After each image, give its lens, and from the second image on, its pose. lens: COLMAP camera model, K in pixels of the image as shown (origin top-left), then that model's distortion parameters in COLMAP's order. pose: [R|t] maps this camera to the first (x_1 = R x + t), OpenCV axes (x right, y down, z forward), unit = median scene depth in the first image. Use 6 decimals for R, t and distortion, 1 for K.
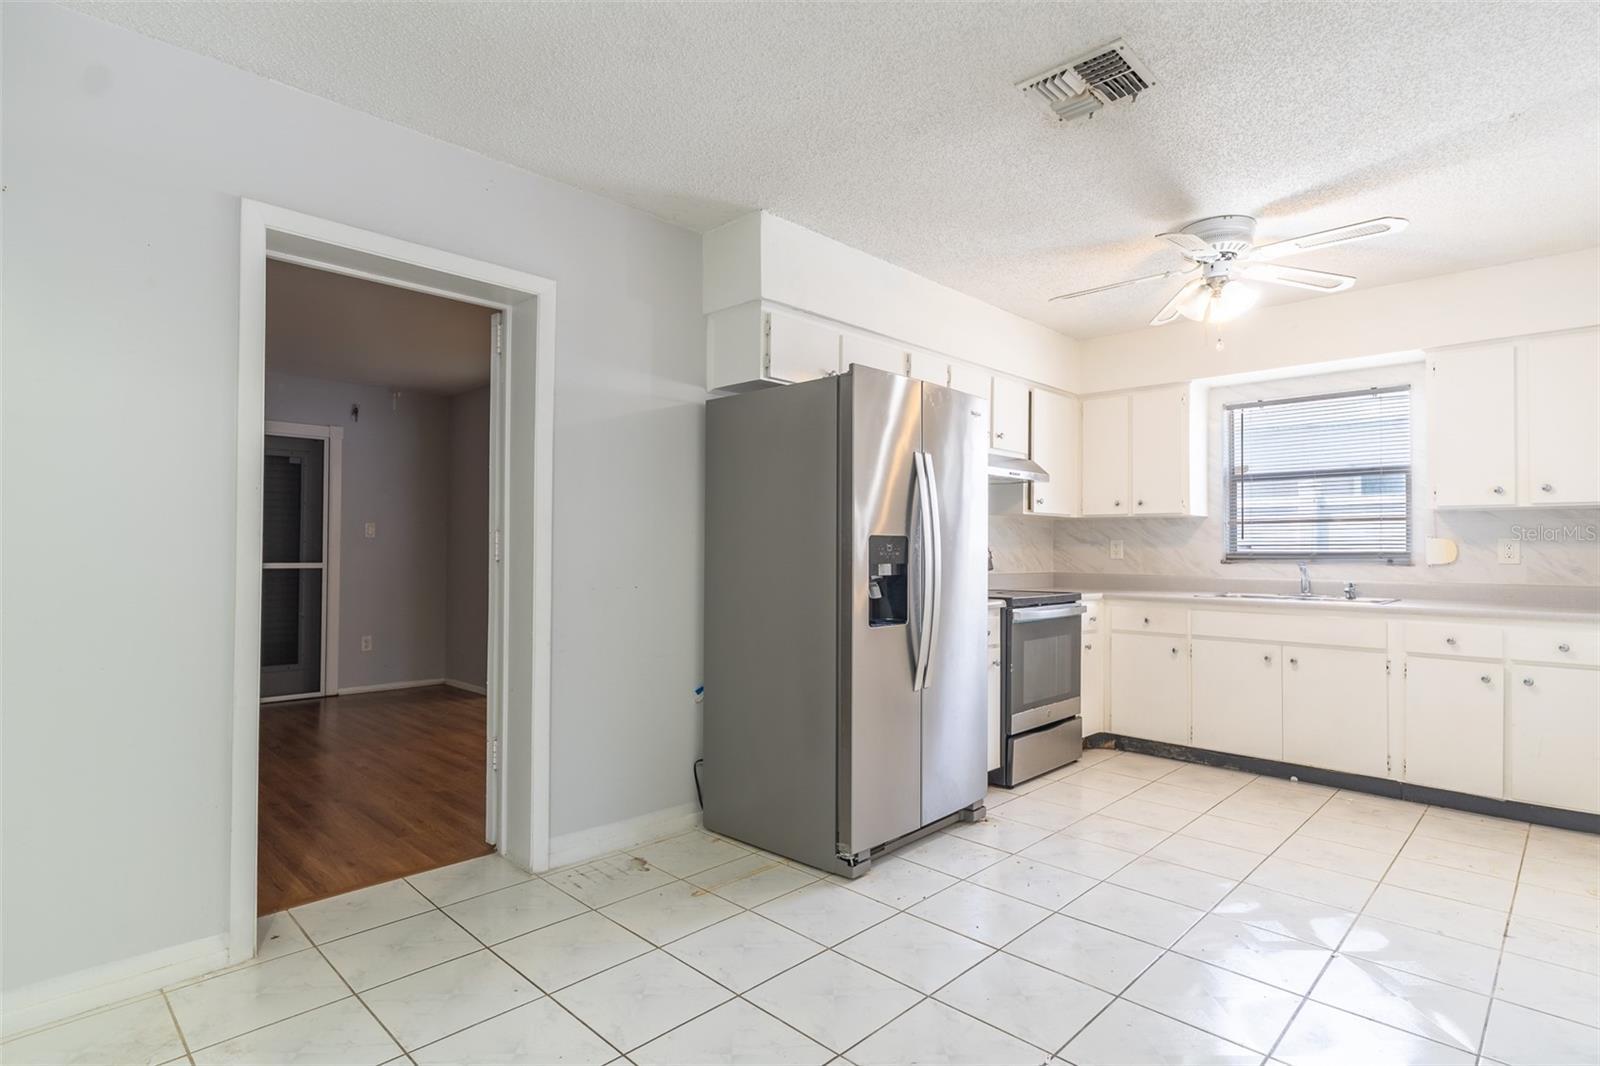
lens RADIAL K [[810.0, 0, 797.9], [0, 810.0, 536.4], [0, 0, 1]] dist [0.000146, -0.001919]
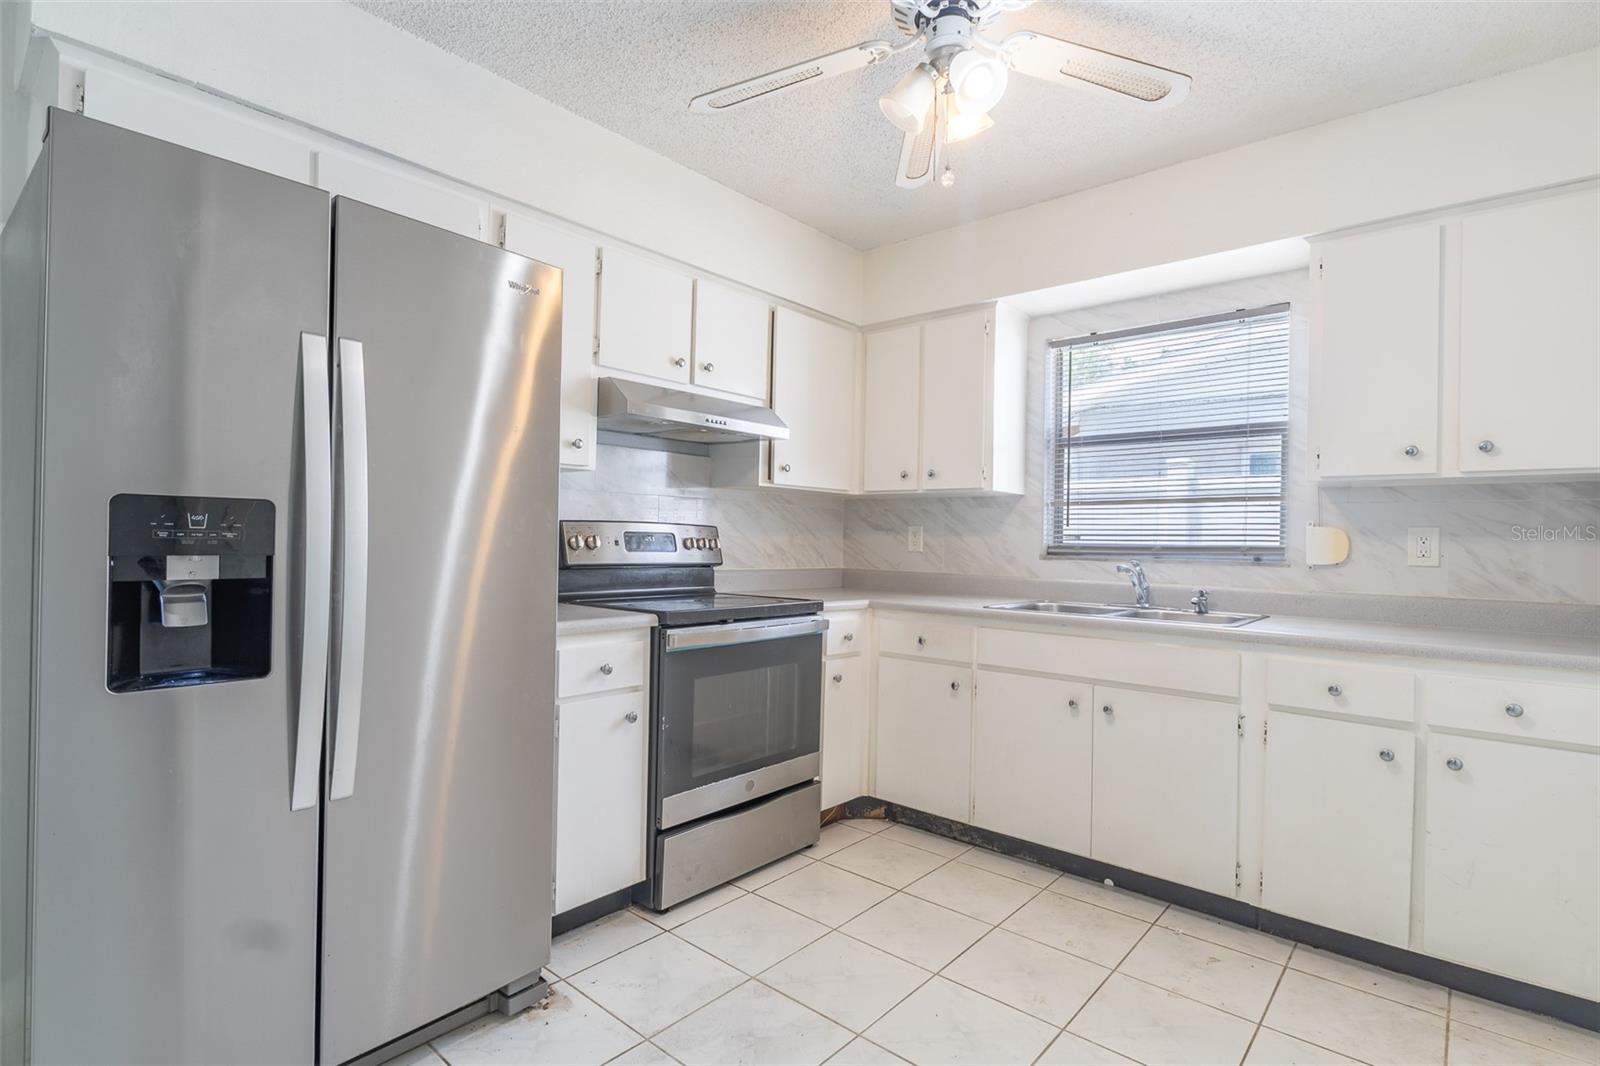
lens RADIAL K [[779.0, 0, 796.1], [0, 779.0, 536.1], [0, 0, 1]] dist [-0.003122, -0.000127]
pose [[0.998305, 0.013153, 0.056692, 0.339507], [-0.013842, 0.999835, 0.011778, 0.009277], [-0.056527, -0.012543, 0.998322, 0.405569]]
